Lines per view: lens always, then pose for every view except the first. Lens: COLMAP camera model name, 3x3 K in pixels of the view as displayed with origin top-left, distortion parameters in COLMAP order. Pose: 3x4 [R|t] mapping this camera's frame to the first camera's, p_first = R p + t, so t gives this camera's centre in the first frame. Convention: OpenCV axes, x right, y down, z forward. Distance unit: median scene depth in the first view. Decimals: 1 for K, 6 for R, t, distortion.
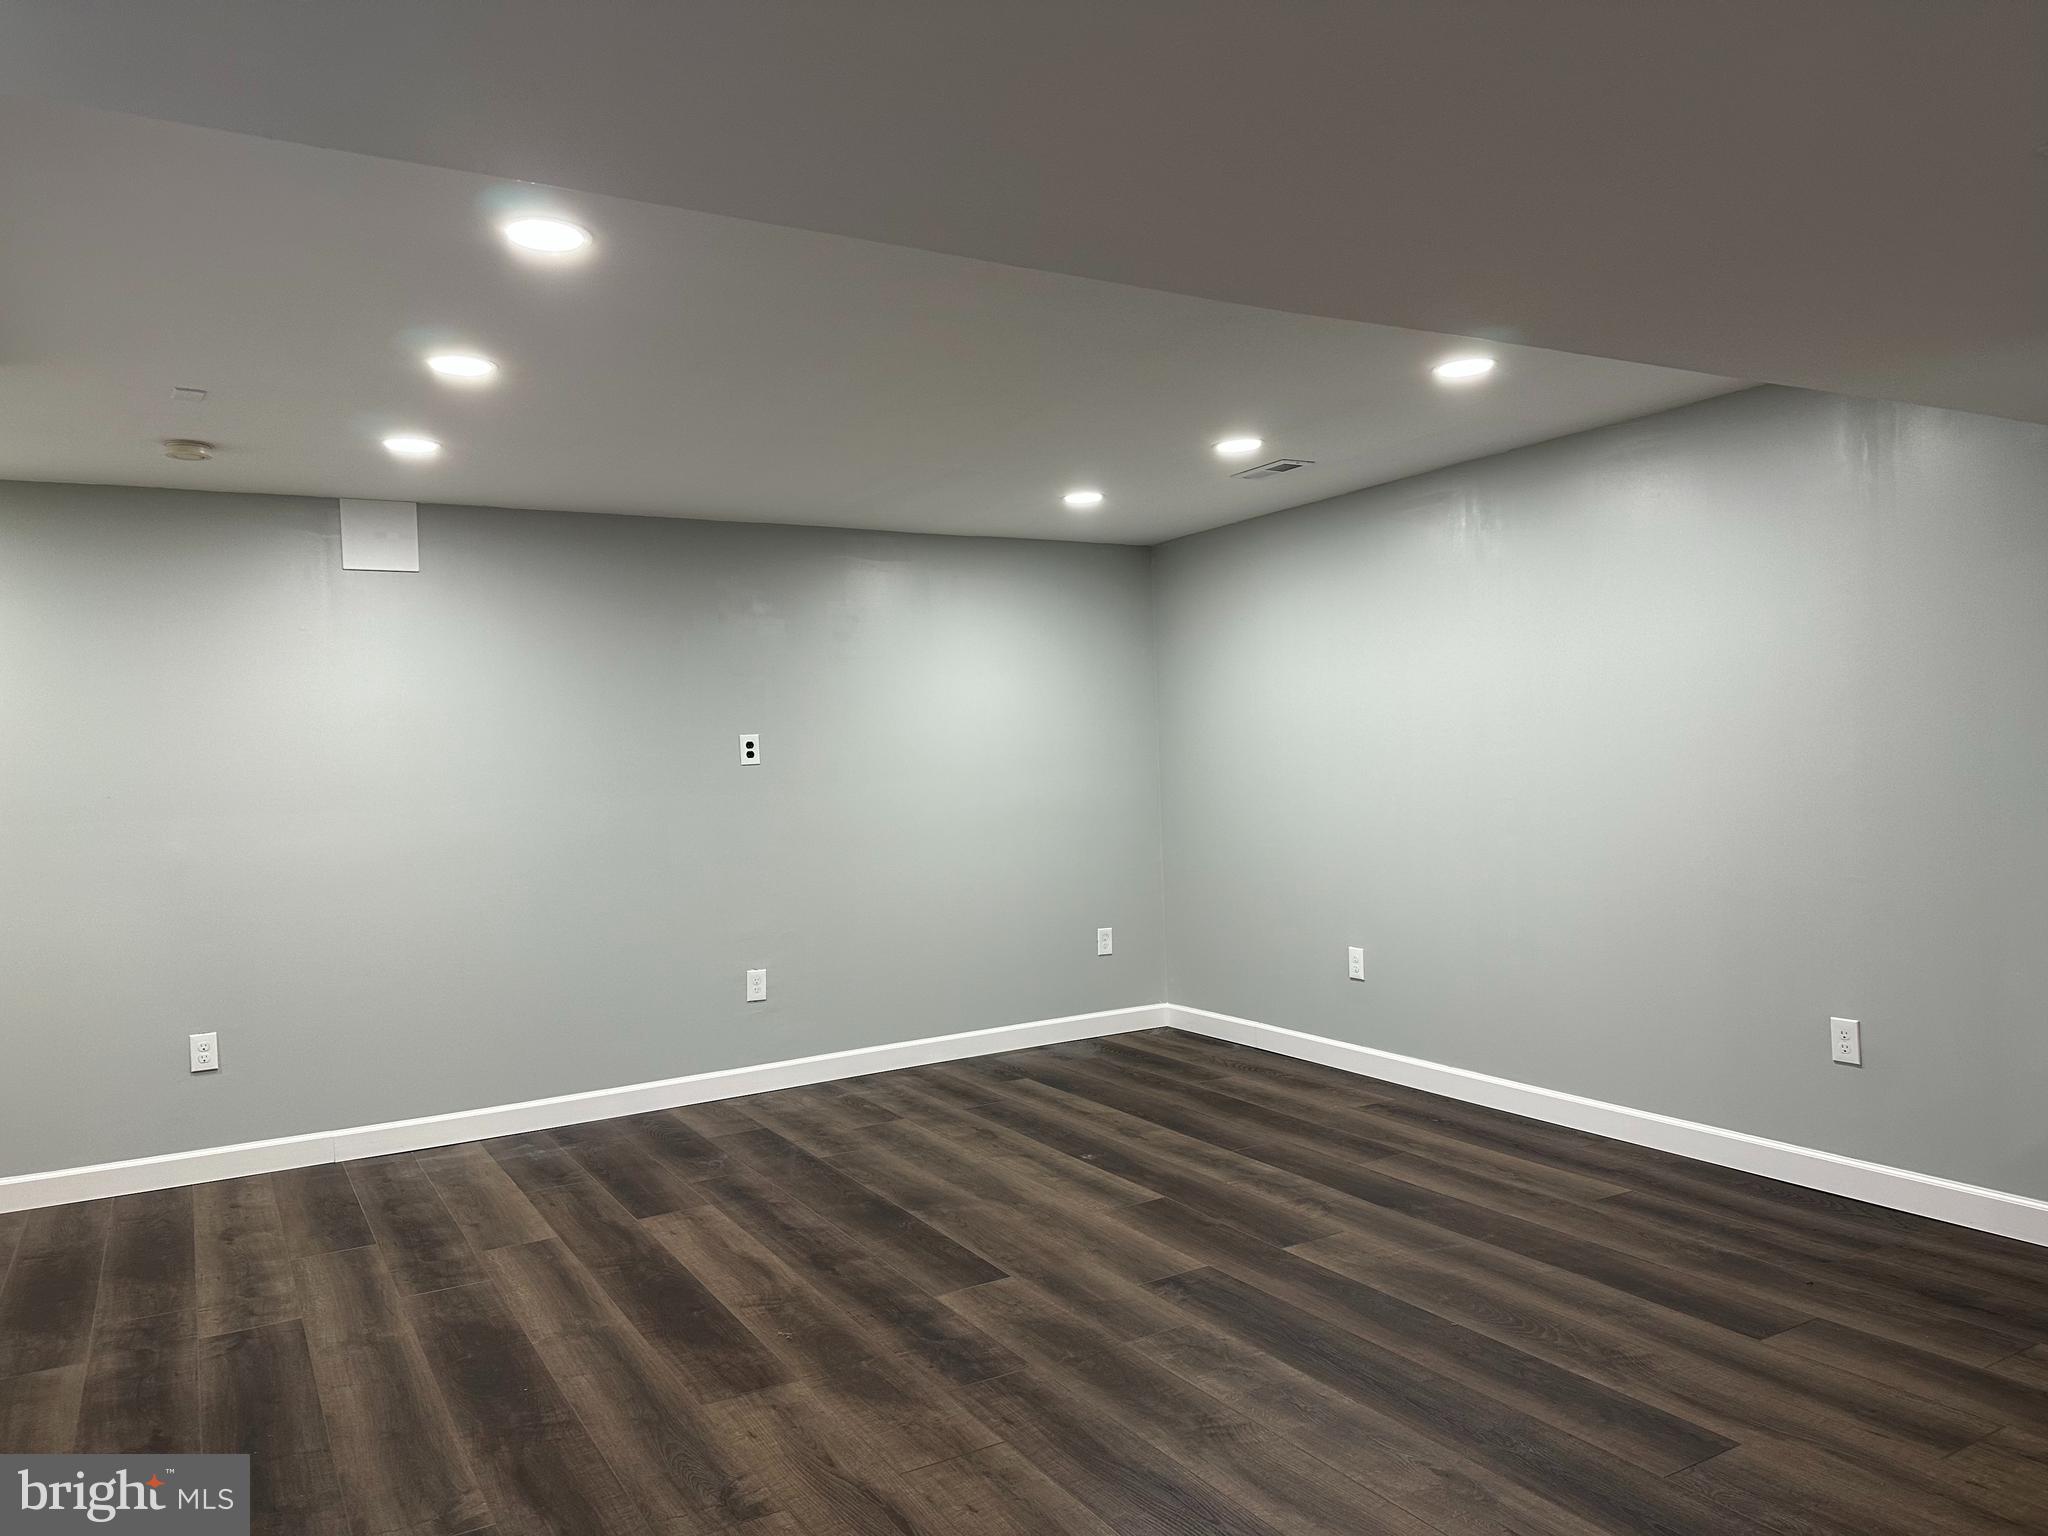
lens RADIAL K [[1428.6, 0, 1010.5], [0, 1428.6, 764.9], [0, 0, 1]] dist [0.149373, -0.232716]
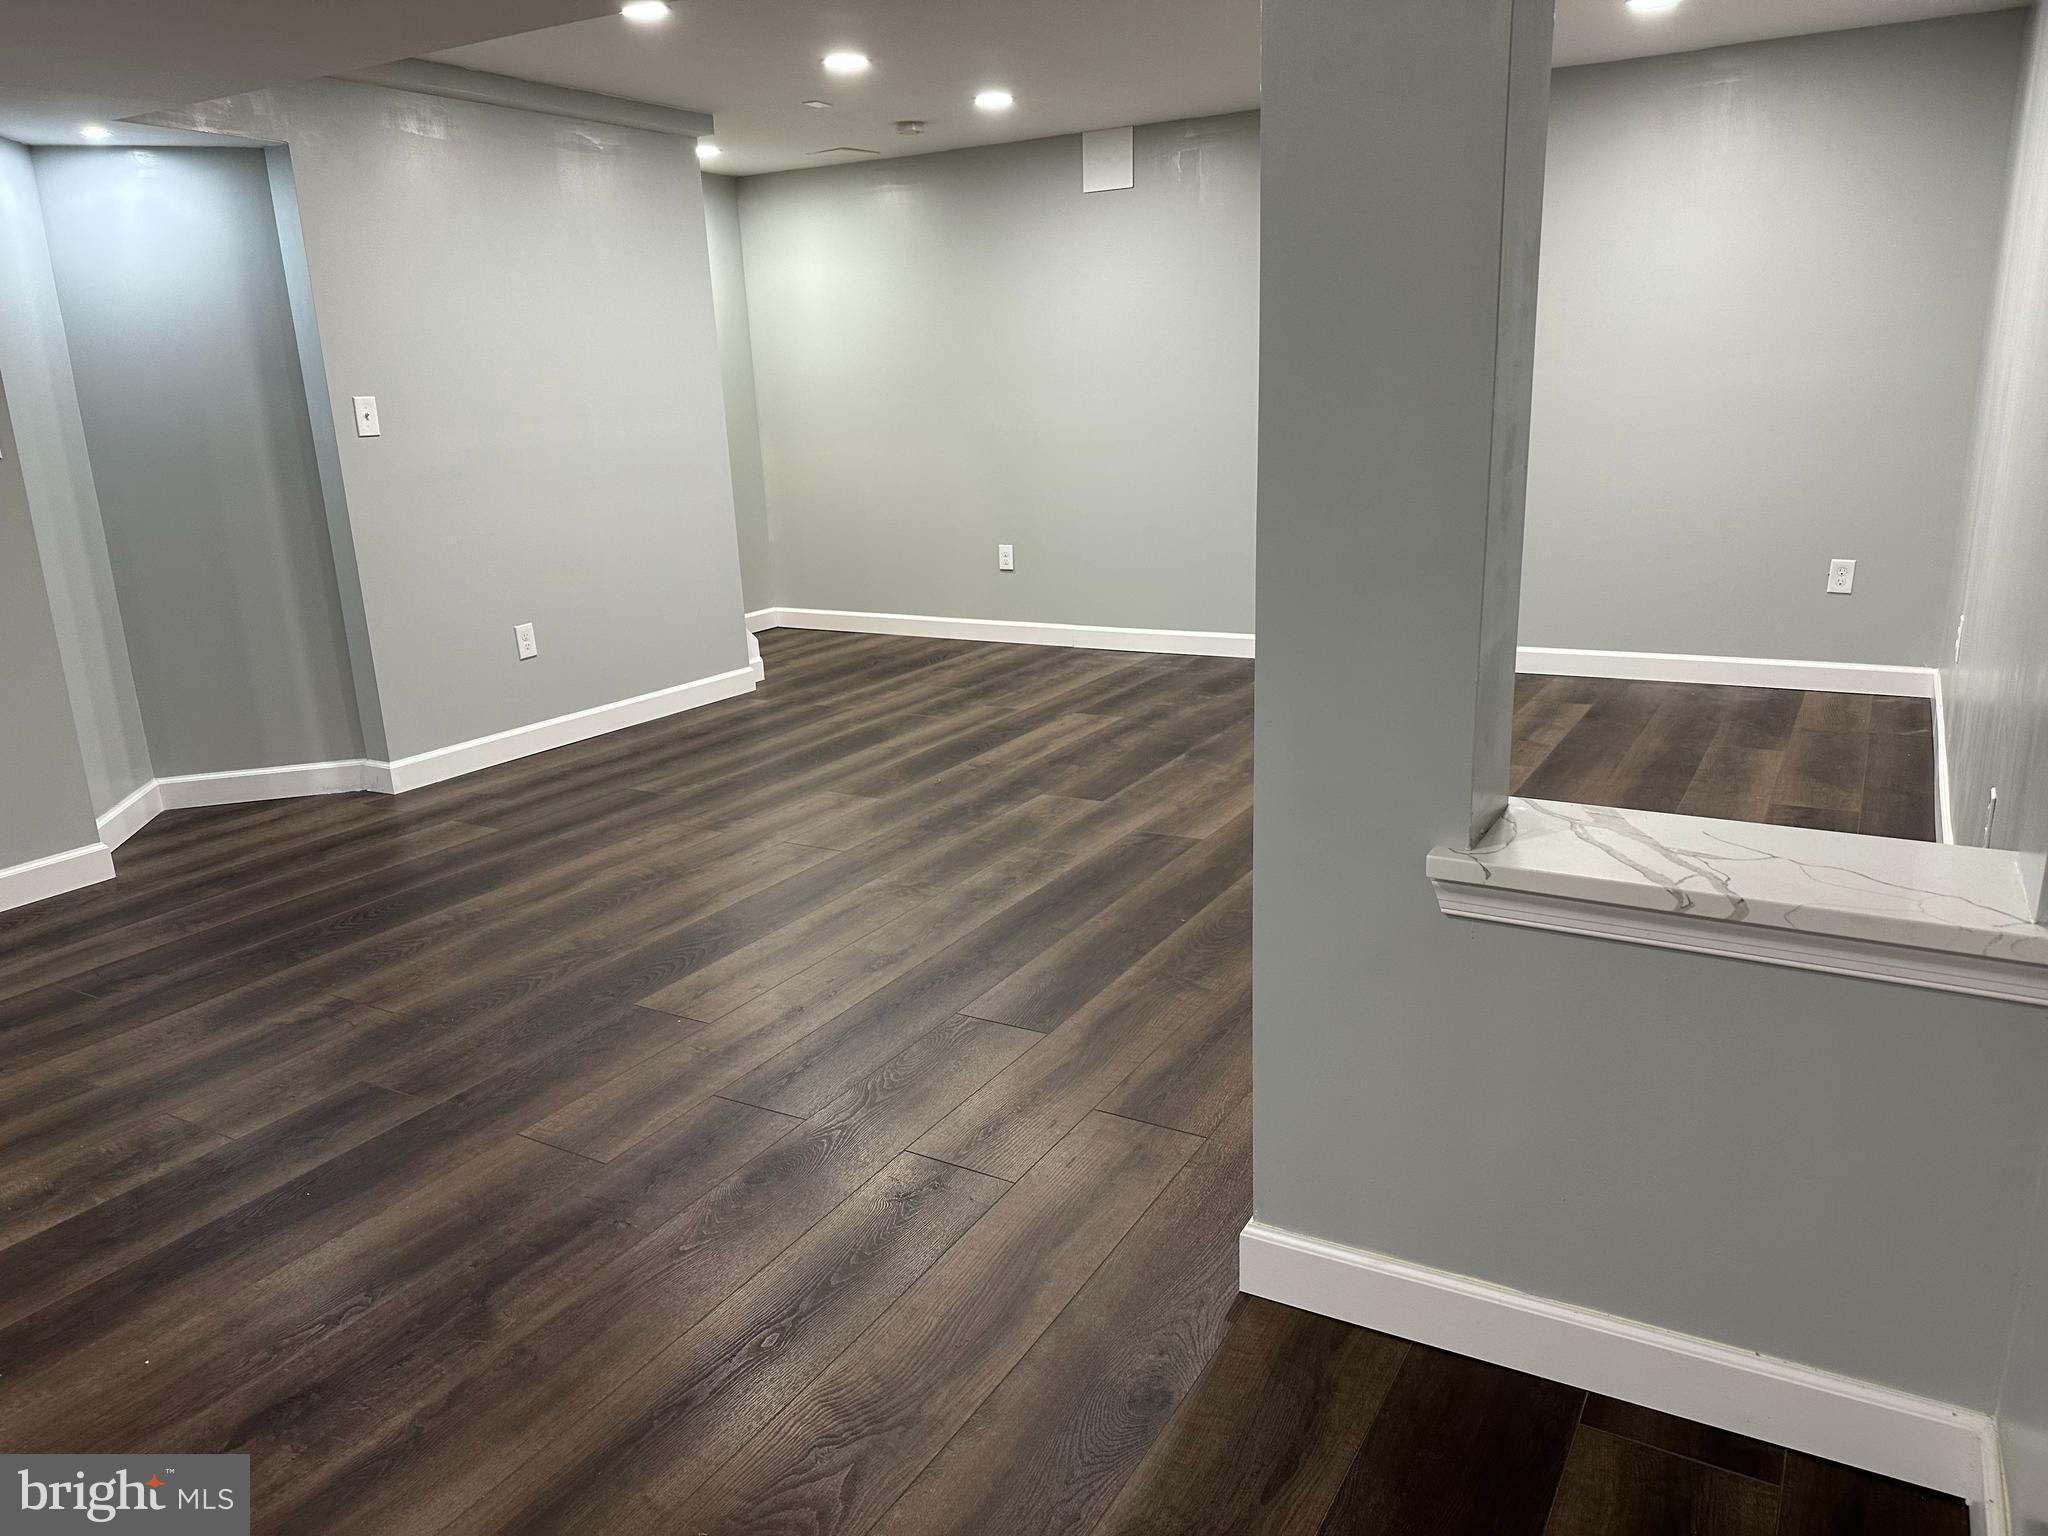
lens RADIAL K [[1428.6, 0, 1010.5], [0, 1428.6, 764.9], [0, 0, 1]] dist [0.149373, -0.232716]
pose [[0.481502, 0.237524, -0.843645, 1.023213], [0.012712, 0.960583, 0.277703, -0.011338], [0.876353, -0.144439, 0.459504, 0.407057]]
